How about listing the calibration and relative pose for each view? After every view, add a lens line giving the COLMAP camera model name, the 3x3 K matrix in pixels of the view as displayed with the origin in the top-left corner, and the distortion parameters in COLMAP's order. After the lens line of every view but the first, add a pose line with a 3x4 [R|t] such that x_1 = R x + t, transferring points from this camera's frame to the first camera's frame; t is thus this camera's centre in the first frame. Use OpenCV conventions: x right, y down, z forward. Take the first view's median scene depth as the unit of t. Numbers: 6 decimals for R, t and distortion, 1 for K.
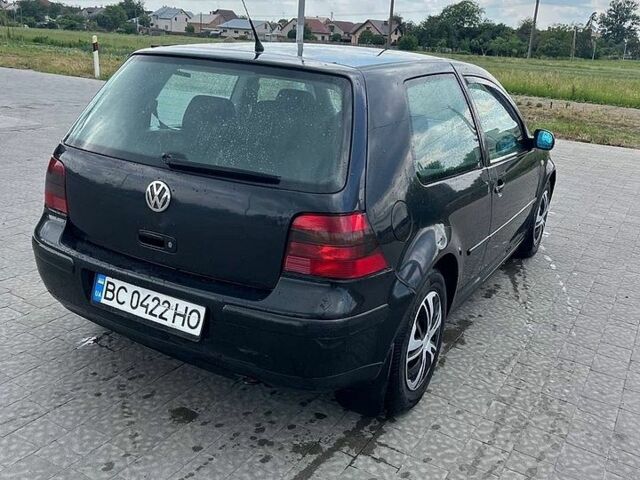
lens RADIAL K [[690.2, 0, 309.8], [0, 690.2, 240.1], [0, 0, 1]] dist [0.019538, -0.005423]
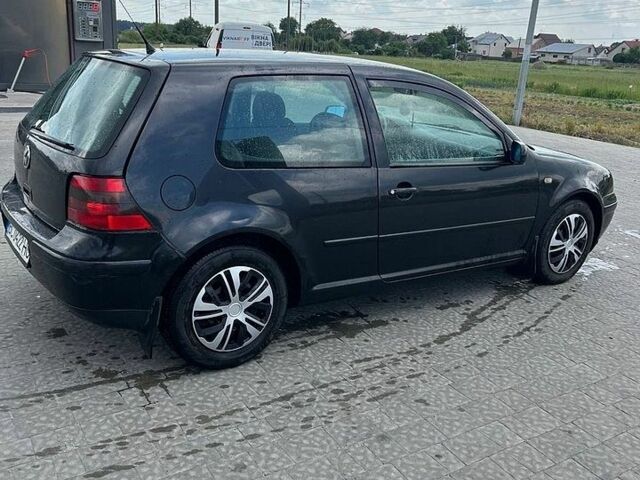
lens RADIAL K [[690.2, 0, 309.8], [0, 690.2, 240.1], [0, 0, 1]] dist [0.019538, -0.005423]
pose [[0.878609, 0.116807, -0.463036, 0.728624], [-0.133819, 0.990998, -0.003930, 0.021284], [0.458409, 0.065416, 0.886331, 0.058288]]
